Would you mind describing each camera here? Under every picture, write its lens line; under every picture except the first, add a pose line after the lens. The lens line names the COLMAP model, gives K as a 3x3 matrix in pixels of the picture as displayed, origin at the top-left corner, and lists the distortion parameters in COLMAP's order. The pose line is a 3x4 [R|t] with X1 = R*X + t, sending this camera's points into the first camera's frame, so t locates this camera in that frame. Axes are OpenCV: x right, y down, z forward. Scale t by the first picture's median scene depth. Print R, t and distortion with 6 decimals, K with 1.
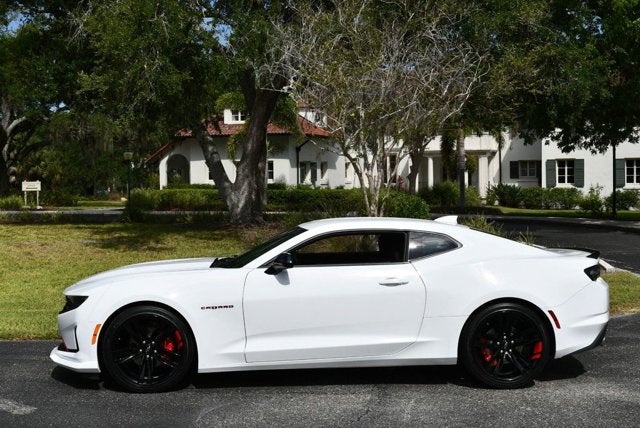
lens RADIAL K [[1037.6, 0, 320.0], [0, 1037.6, 214.0], [0, 0, 1]] dist [-0.026999, -0.038855]
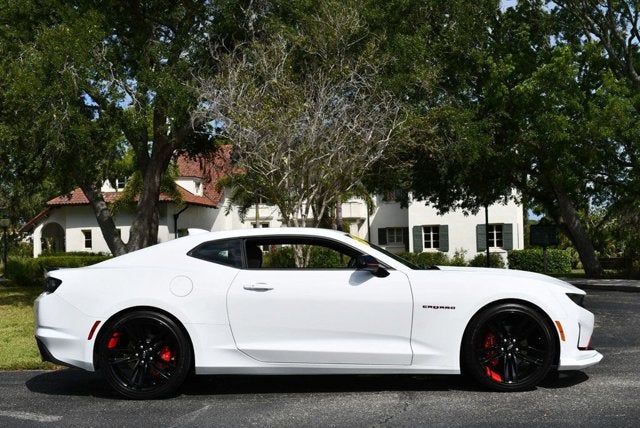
lens RADIAL K [[1011.6, 0, 320.0], [0, 1011.6, 214.0], [0, 0, 1]] dist [-0.029443, -0.052440]
pose [[0.983101, -0.003590, 0.183031, -0.096207], [0.021102, 0.995366, -0.093819, 0.045831], [-0.181846, 0.096095, 0.978620, 0.016877]]
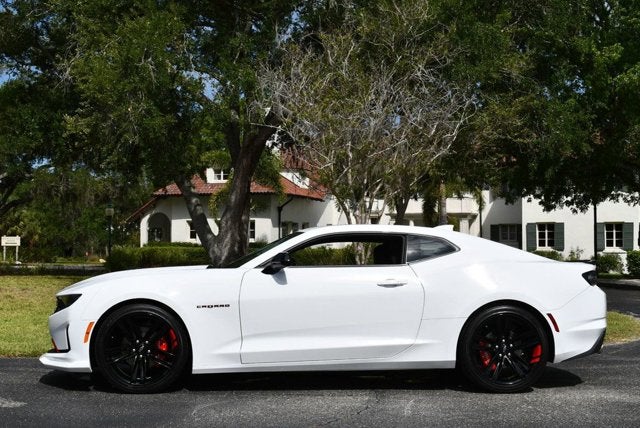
lens RADIAL K [[1037.6, 0, 320.0], [0, 1037.6, 214.0], [0, 0, 1]] dist [-0.026999, -0.038855]
pose [[0.999602, 0.012722, 0.025193, -0.011606], [-0.010507, 0.996225, -0.086166, 0.042558], [-0.026194, 0.085867, 0.995962, 0.004243]]
